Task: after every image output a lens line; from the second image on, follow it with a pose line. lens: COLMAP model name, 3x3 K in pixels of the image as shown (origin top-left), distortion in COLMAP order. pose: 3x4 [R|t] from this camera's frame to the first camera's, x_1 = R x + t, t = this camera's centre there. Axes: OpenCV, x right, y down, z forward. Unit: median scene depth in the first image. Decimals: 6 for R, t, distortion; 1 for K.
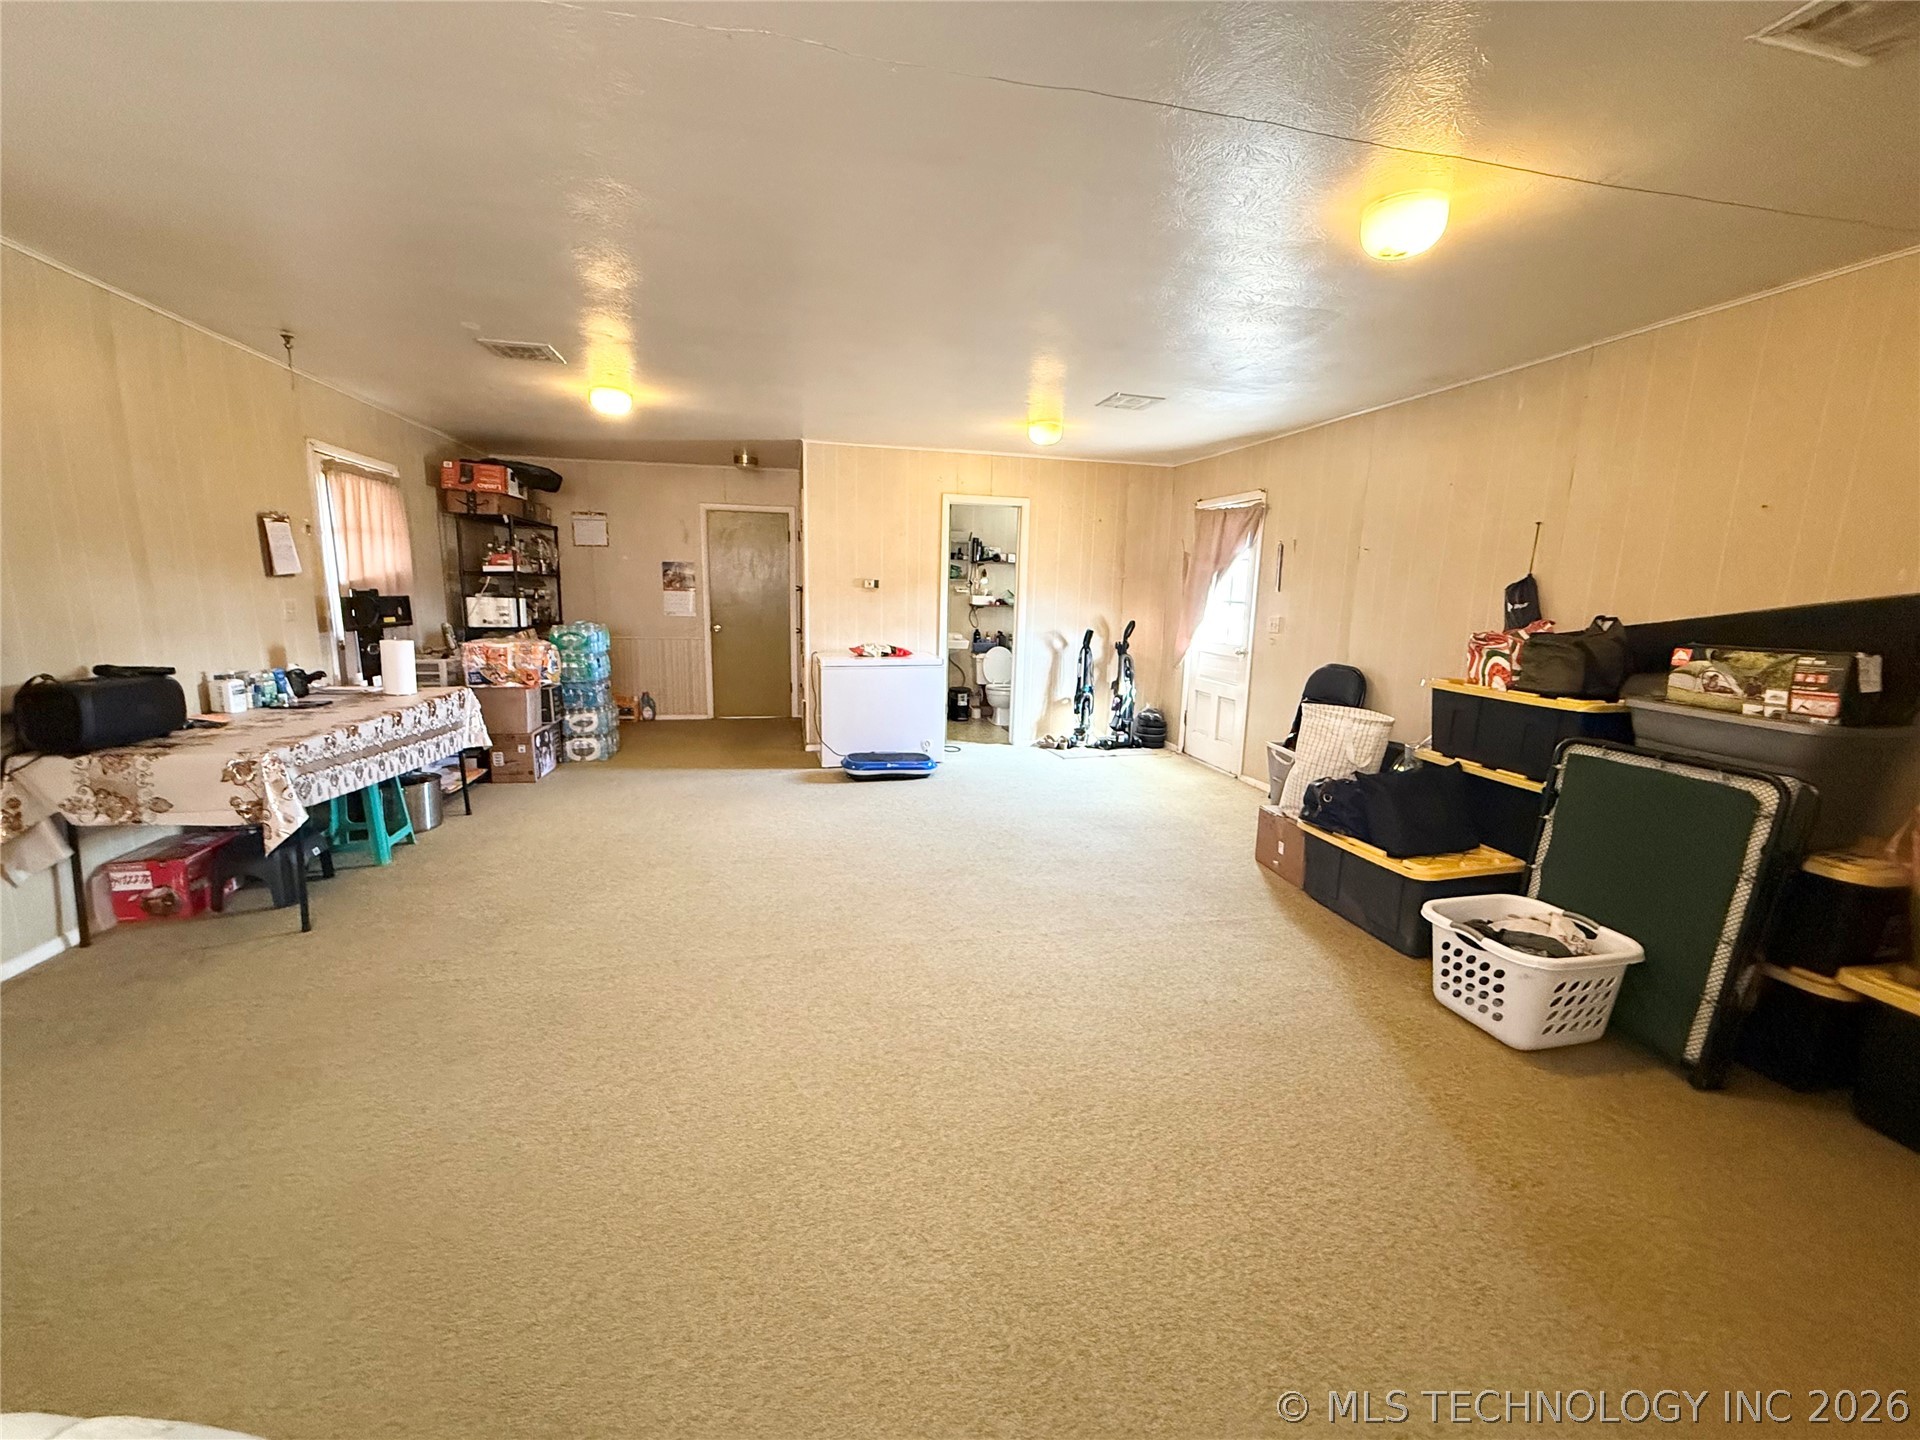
lens RADIAL K [[778.0, 0, 961.7], [0, 778.0, 720.3], [0, 0, 1]] dist [-0.000622, -0.000108]
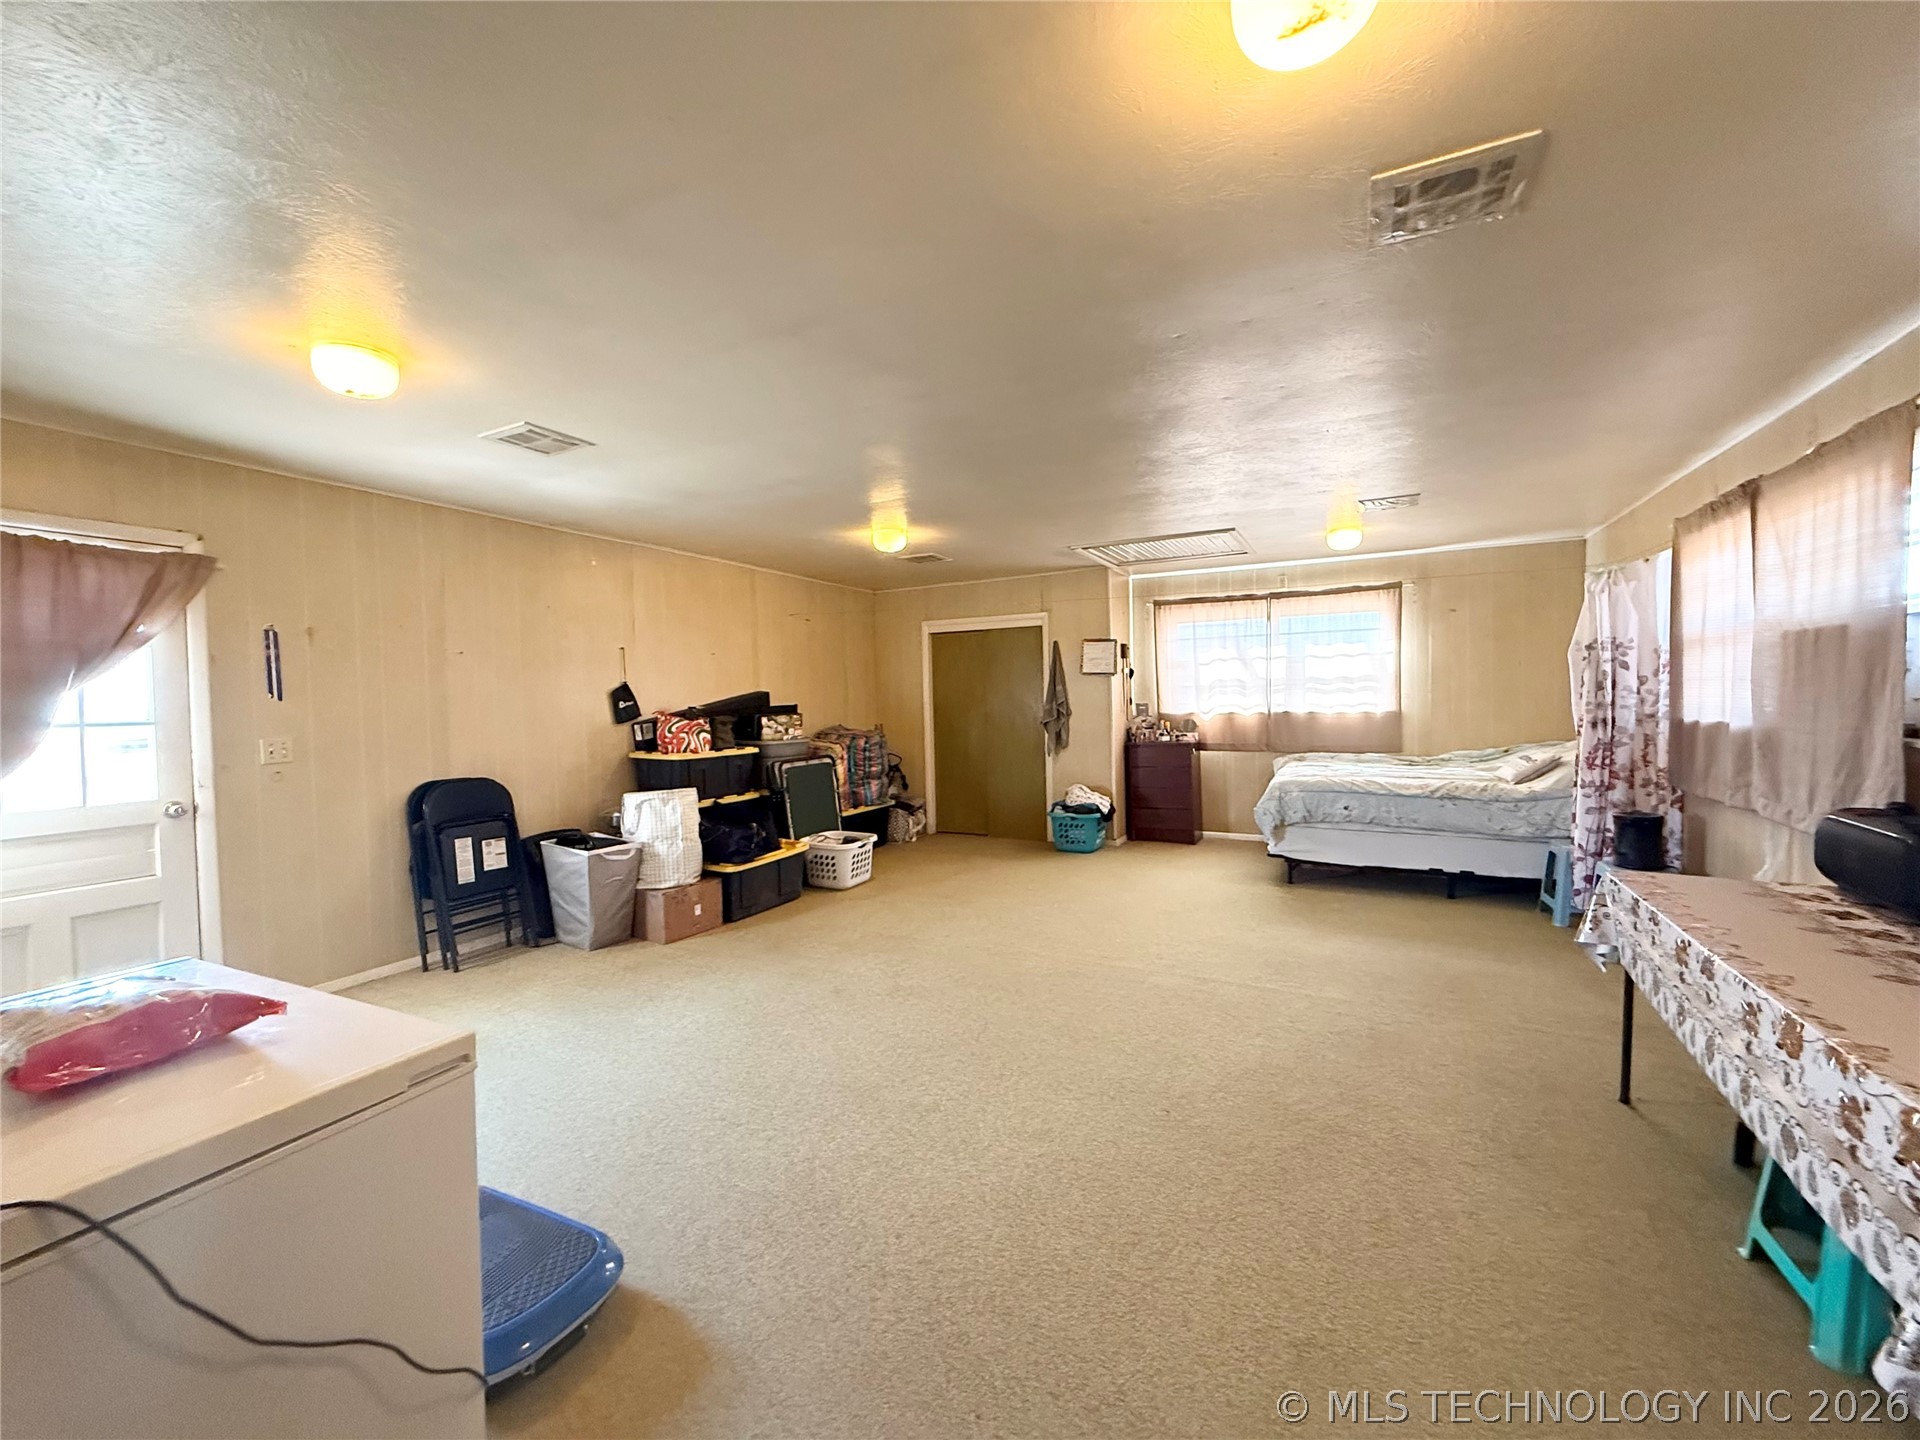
lens RADIAL K [[778.0, 0, 962.1], [0, 778.0, 721.9], [0, 0, 1]] dist [-0.000622, -0.000108]
pose [[-0.776931, -0.015569, 0.629393, -0.435975], [0.118823, 0.978102, 0.170873, -0.183789], [-0.618271, 0.207543, -0.758068, 1.092093]]
